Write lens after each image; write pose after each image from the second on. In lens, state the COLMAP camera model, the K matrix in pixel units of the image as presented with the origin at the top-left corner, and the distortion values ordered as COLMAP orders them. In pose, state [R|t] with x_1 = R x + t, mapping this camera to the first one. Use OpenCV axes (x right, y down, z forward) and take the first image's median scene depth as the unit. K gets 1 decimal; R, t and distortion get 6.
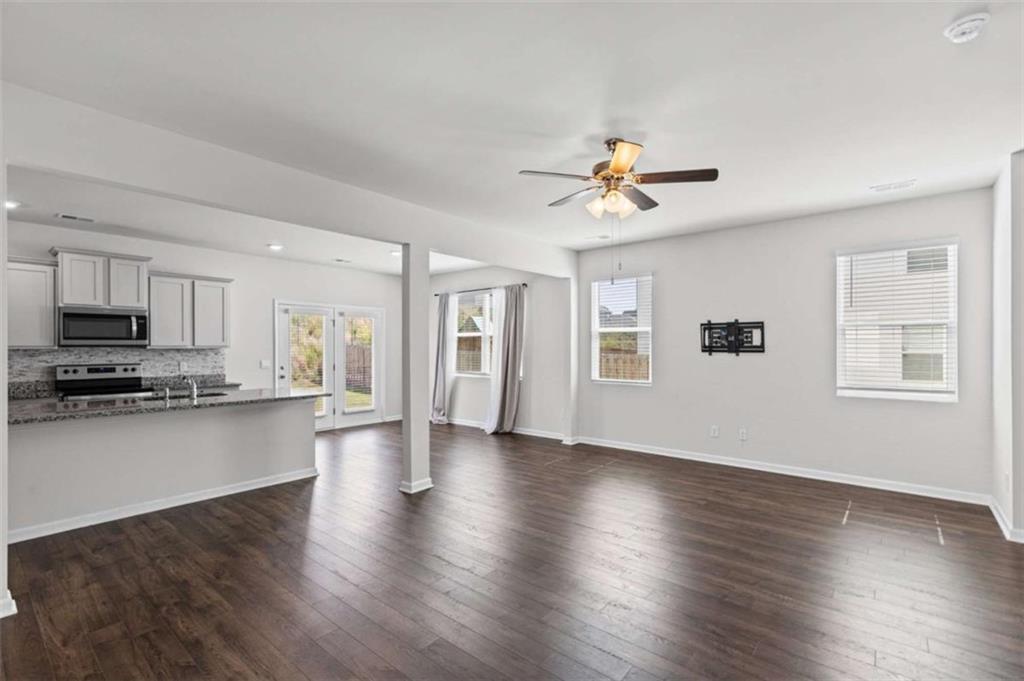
lens RADIAL K [[463.2, 0, 512.6], [0, 463.2, 348.1], [0, 0, 1]] dist [0.002543, 0.001049]
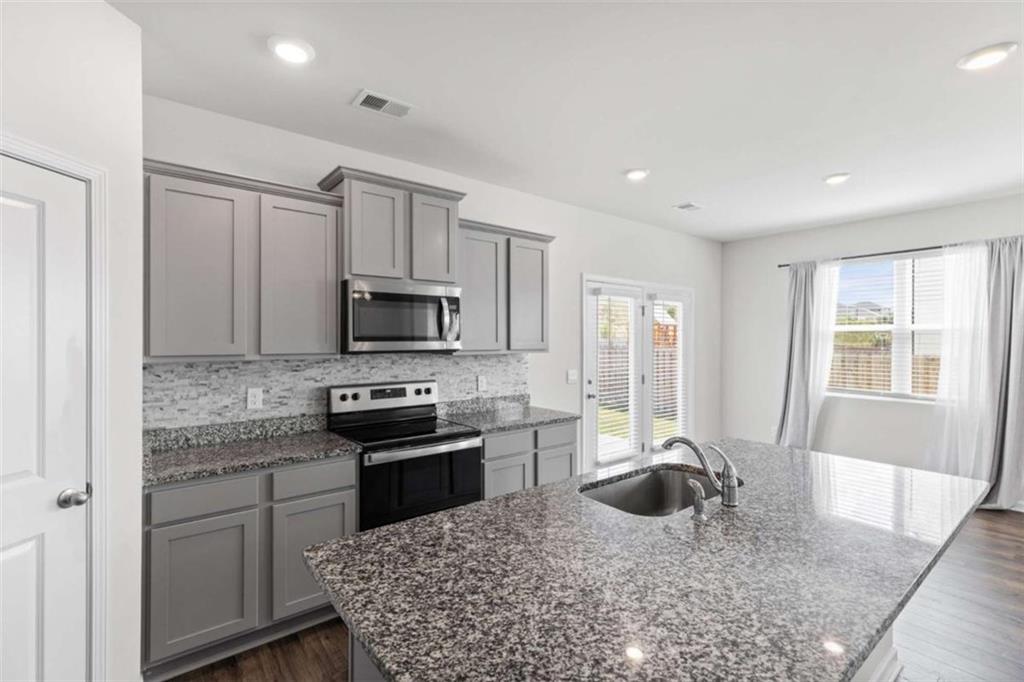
lens RADIAL K [[463.2, 0, 511.0], [0, 463.2, 340.9], [0, 0, 1]] dist [0.002543, 0.001049]
pose [[0.978498, 0.004179, -0.206213, -0.613289], [-0.003675, 0.999989, 0.002826, -0.018944], [0.206223, -0.002008, 0.978503, 0.466992]]
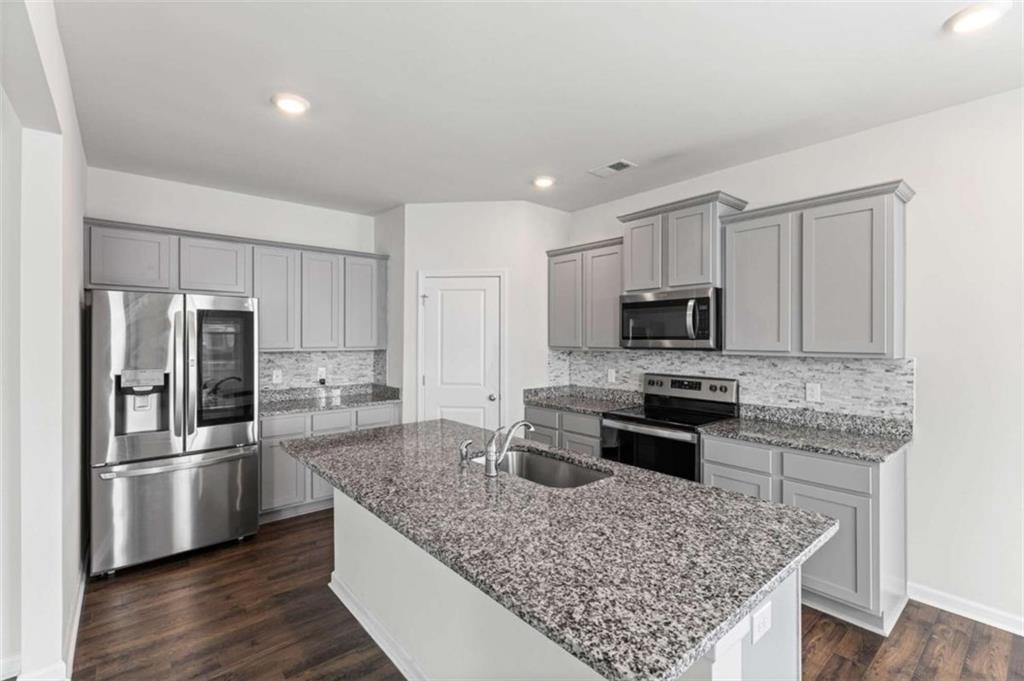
lens RADIAL K [[463.2, 0, 511.7], [0, 463.2, 336.2], [0, 0, 1]] dist [0.002543, 0.001049]
pose [[-0.174489, 0.001353, -0.984658, -0.188559], [-0.001174, 0.999998, 0.001583, -0.022343], [0.984658, 0.001432, -0.174487, 0.862313]]
